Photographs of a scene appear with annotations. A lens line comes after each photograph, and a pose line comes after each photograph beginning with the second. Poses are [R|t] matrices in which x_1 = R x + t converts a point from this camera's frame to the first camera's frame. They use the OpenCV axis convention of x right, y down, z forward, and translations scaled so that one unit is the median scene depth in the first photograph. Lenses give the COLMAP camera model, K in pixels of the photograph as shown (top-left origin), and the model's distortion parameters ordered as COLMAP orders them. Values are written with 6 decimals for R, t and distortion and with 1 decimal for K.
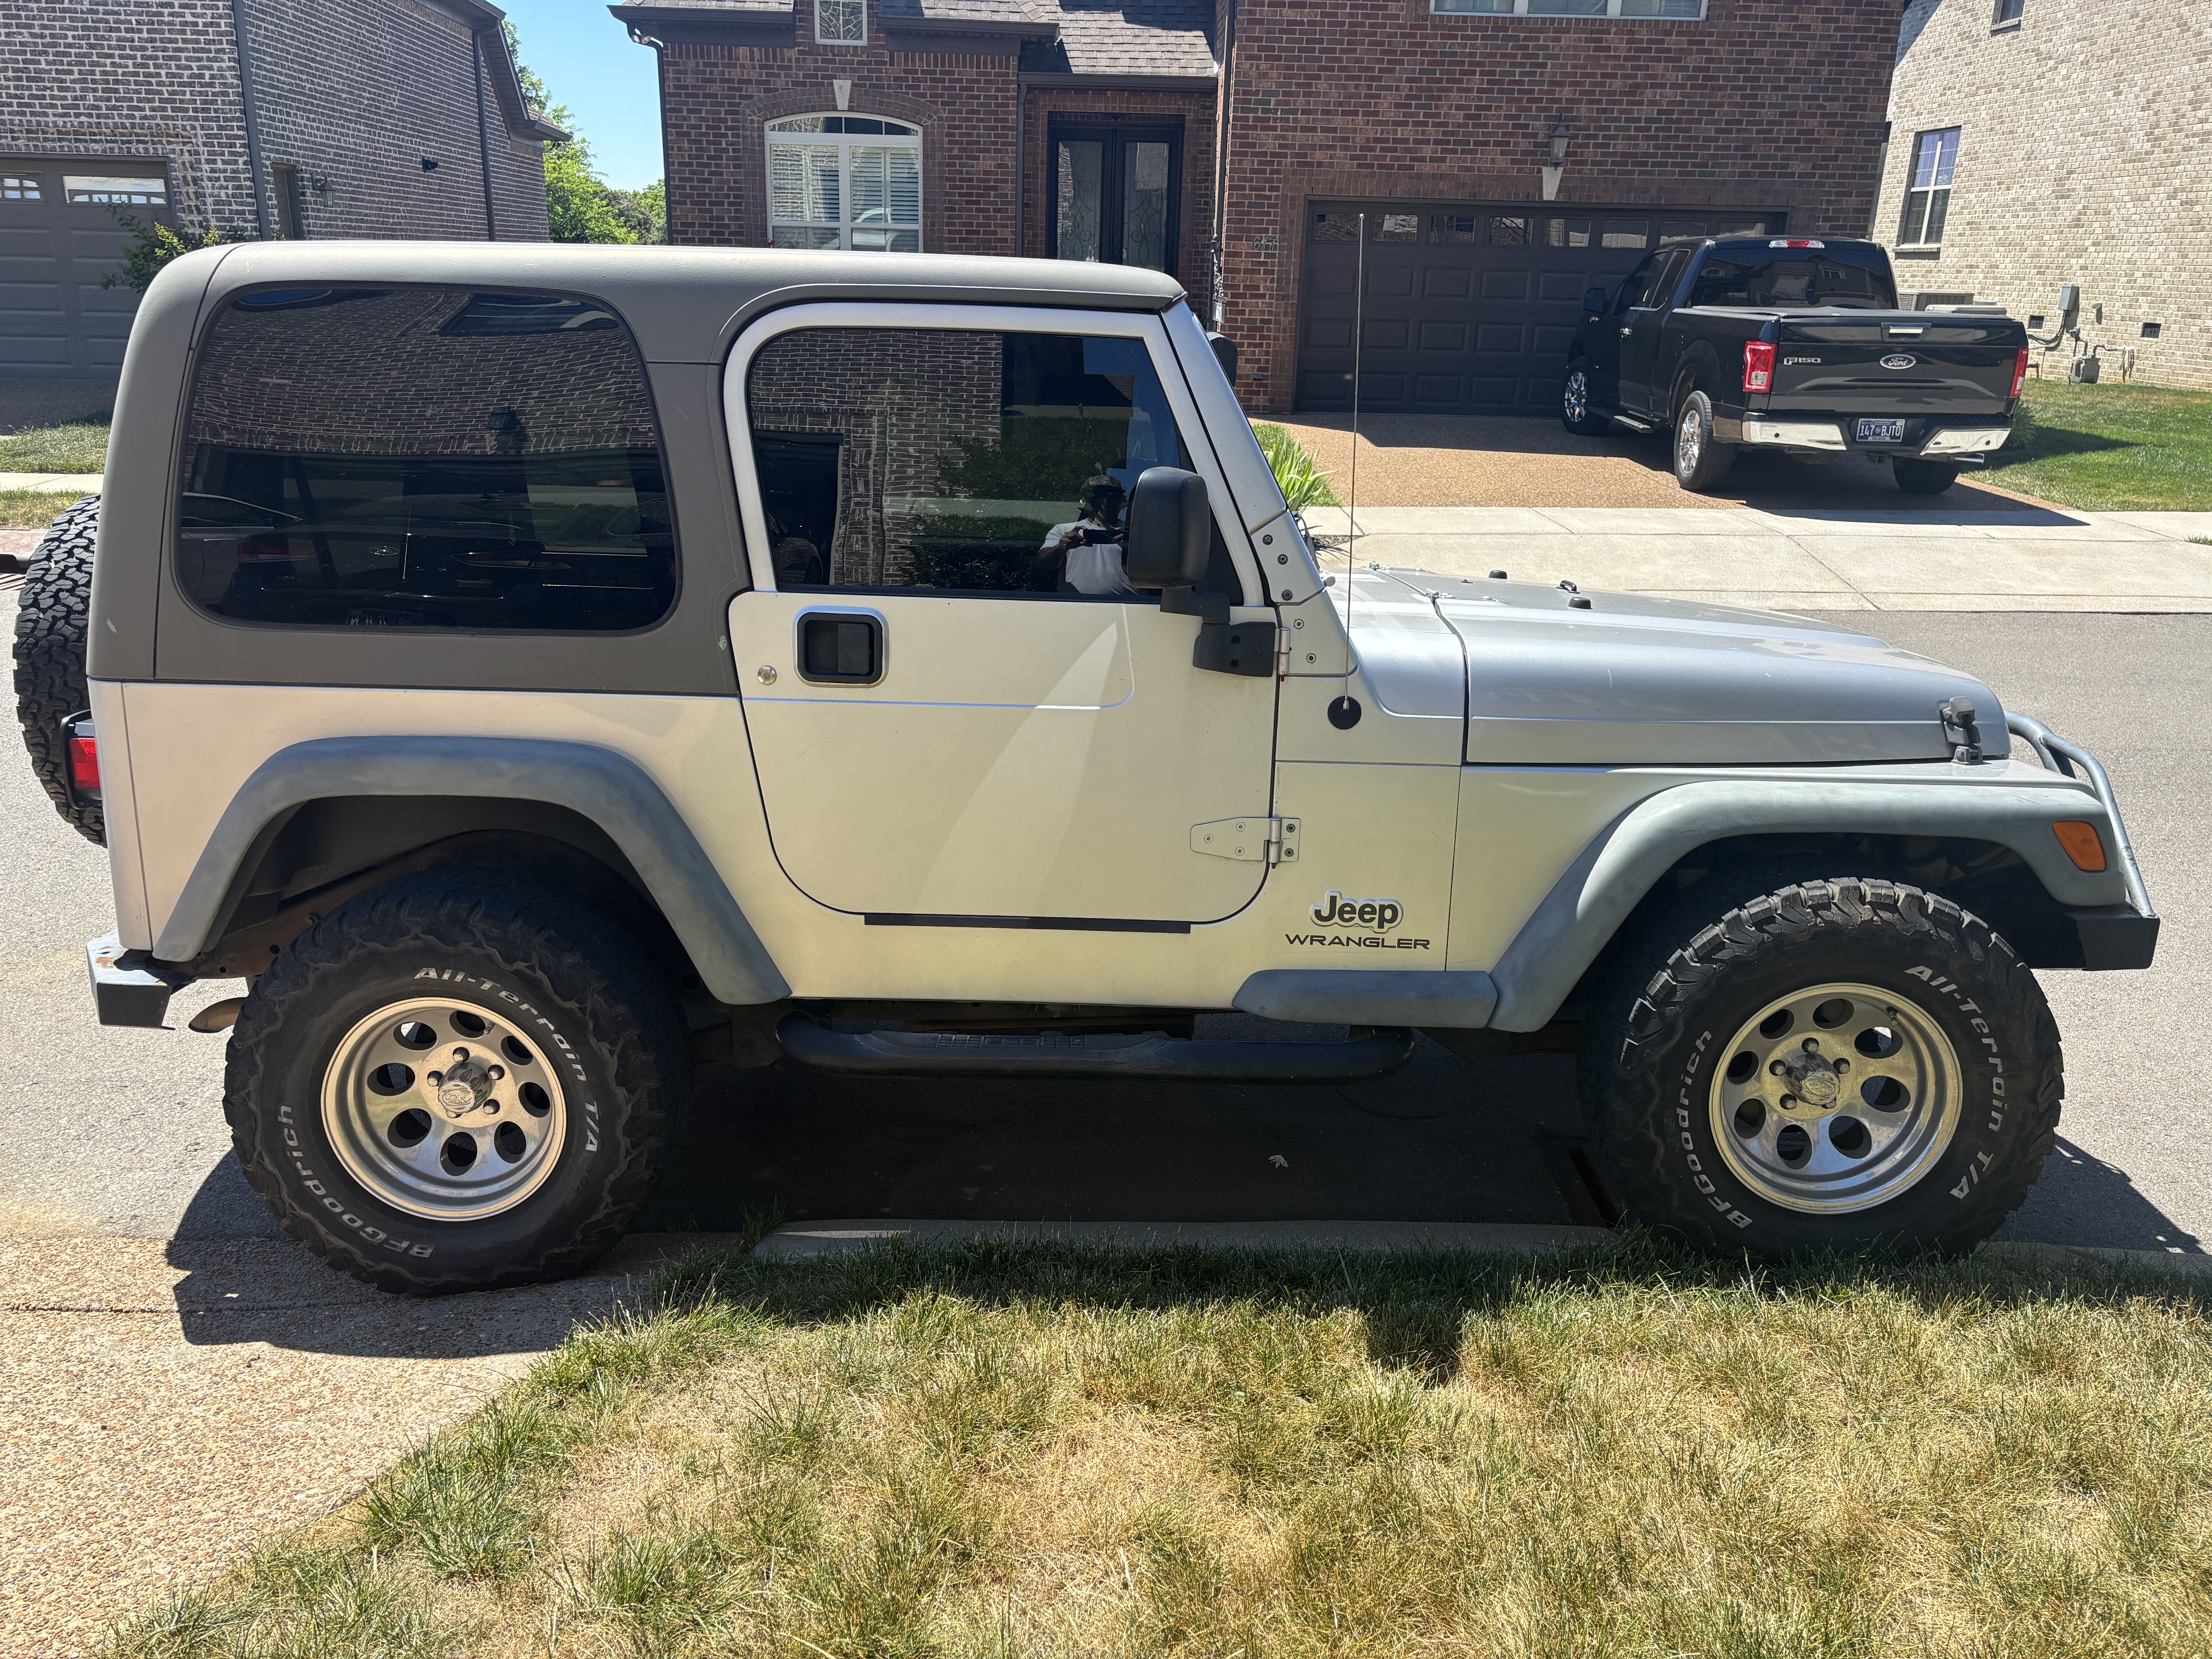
lens RADIAL K [[1659.9, 0, 1090.4], [0, 1659.9, 826.6], [0, 0, 1]] dist [0.048192, -0.048492]
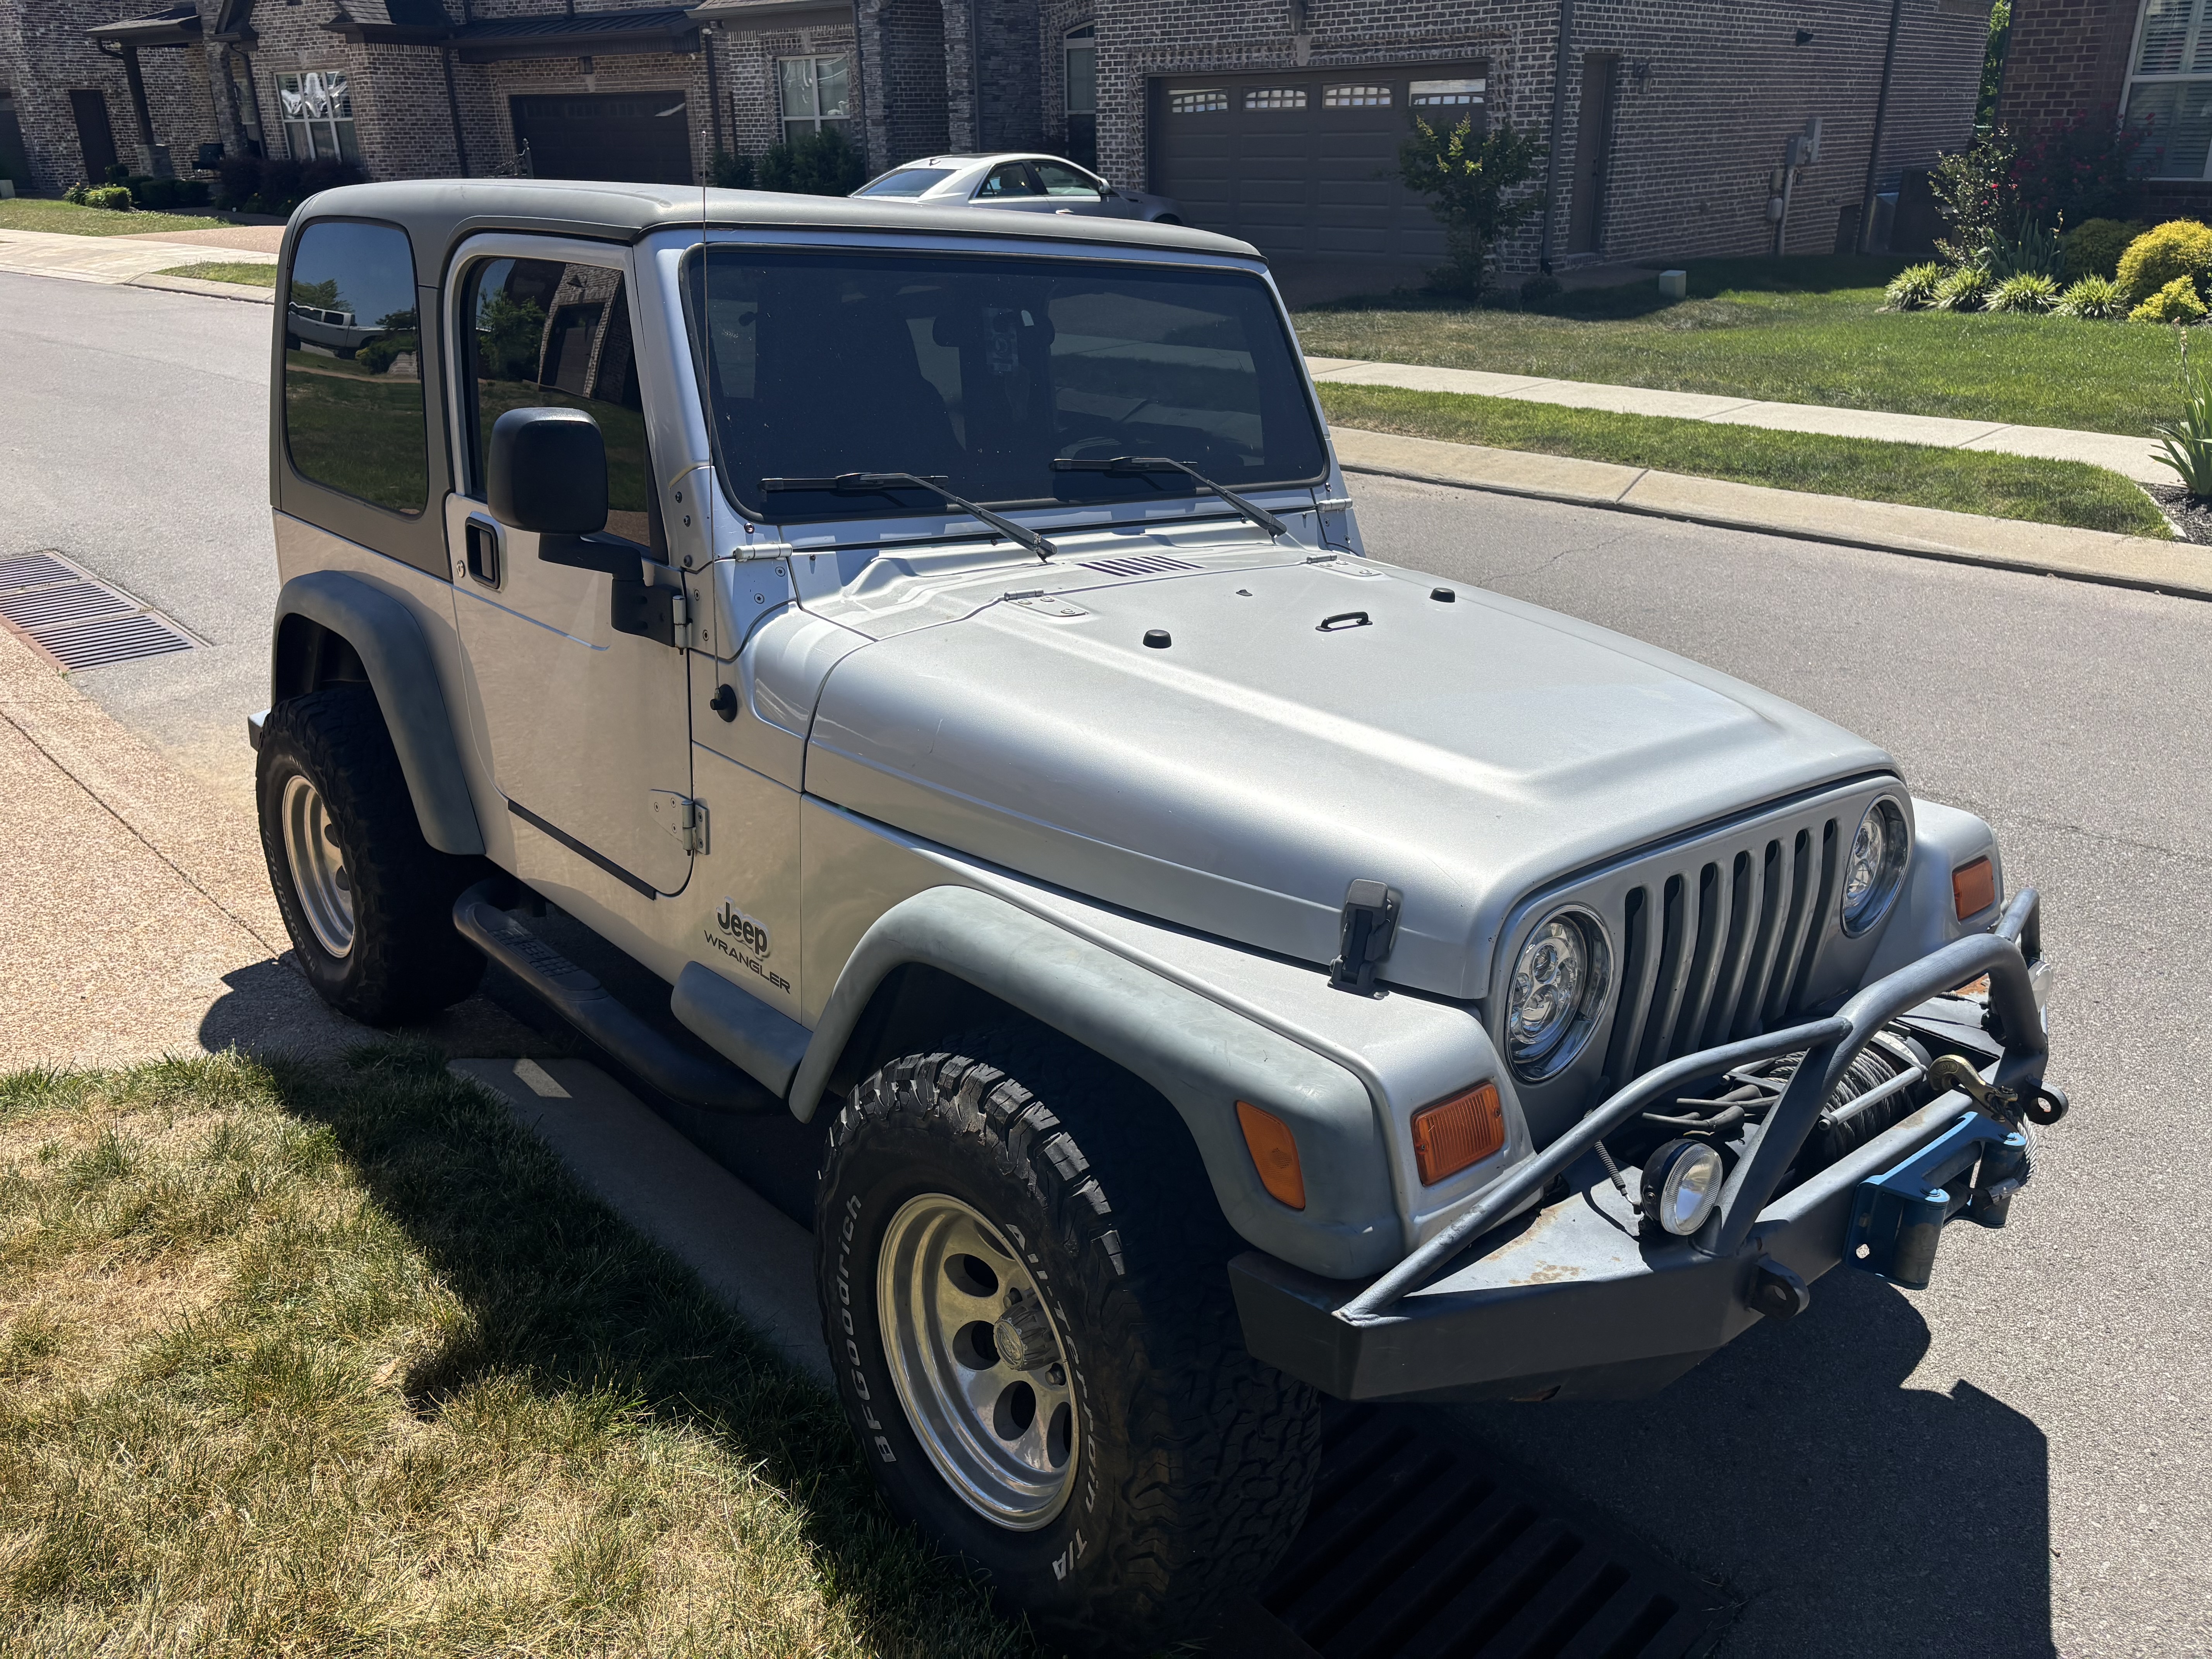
lens RADIAL K [[1659.9, 0, 1099.2], [0, 1659.9, 837.1], [0, 0, 1]] dist [0.048192, -0.048492]
pose [[0.671258, 0.251117, -0.697390, 0.915051], [-0.202128, 0.967219, 0.153724, -0.174526], [0.713132, 0.037774, 0.700012, 0.520763]]
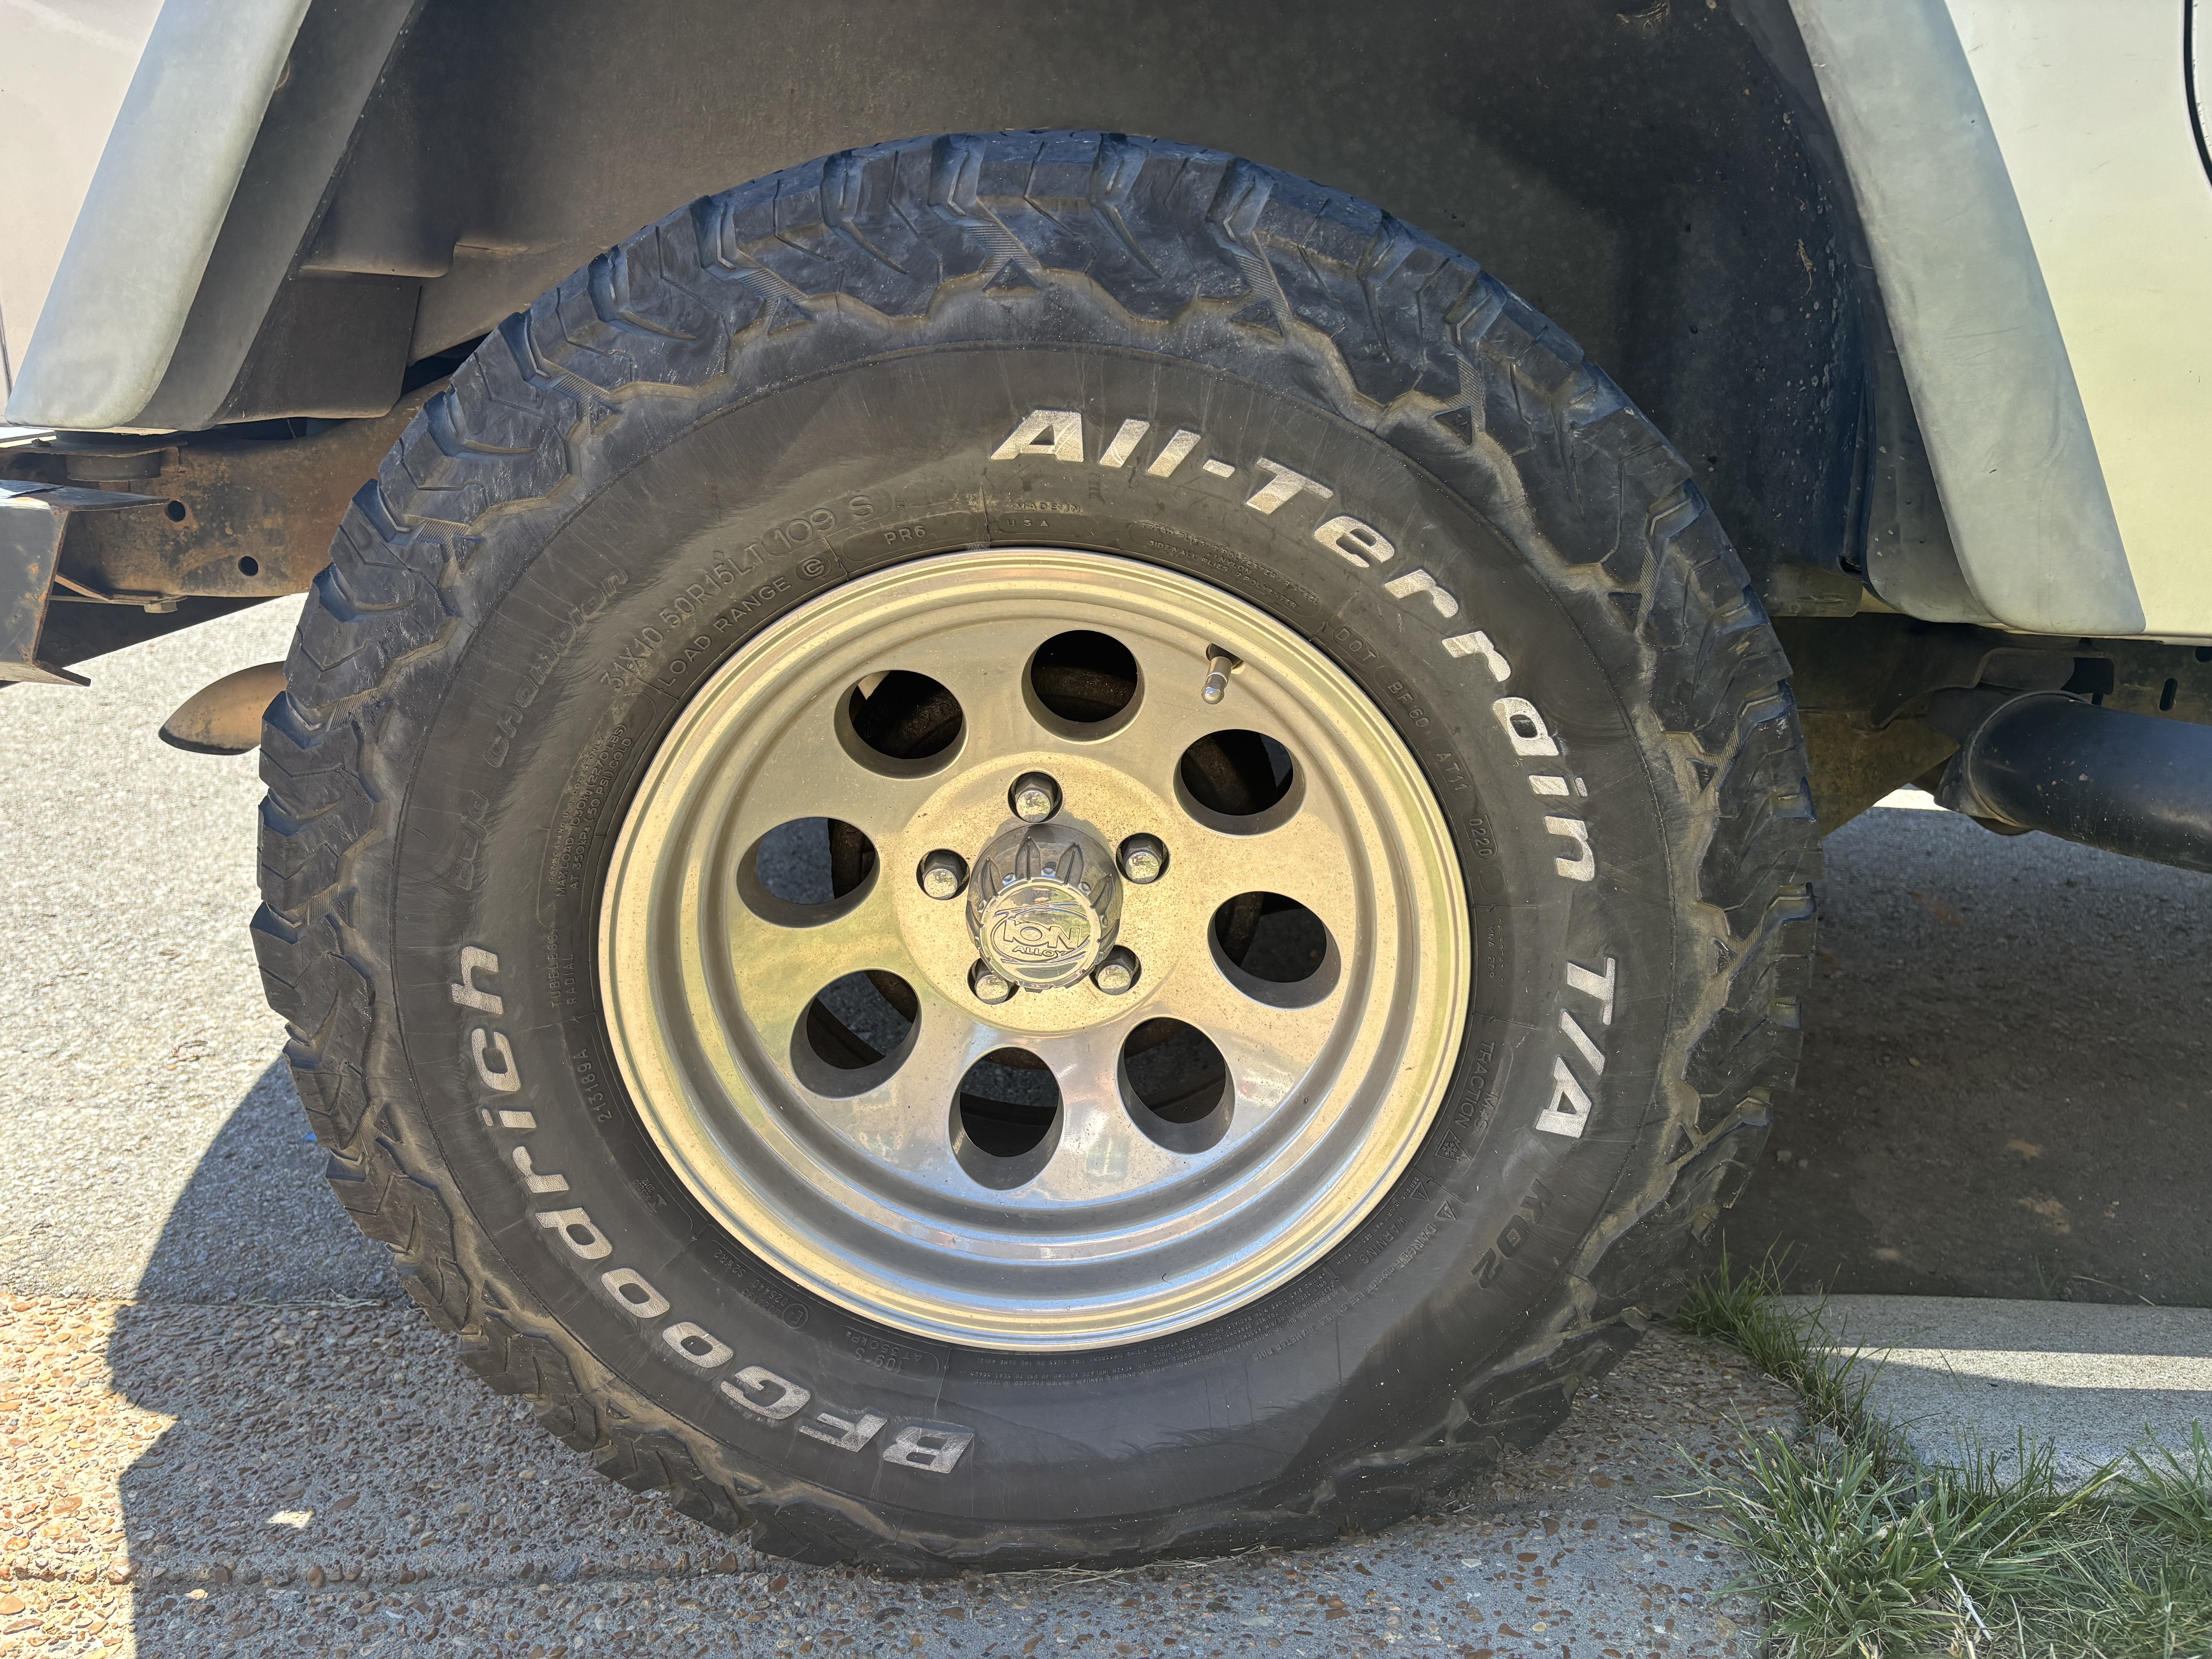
lens RADIAL K [[1659.9, 0, 1100.6], [0, 1659.9, 820.2], [0, 0, 1]] dist [0.048192, -0.048492]
pose [[0.999740, 0.018981, -0.012597, -0.372346], [-0.018140, 0.997799, 0.063779, 0.125295], [0.013780, -0.063534, 0.997885, 0.723387]]
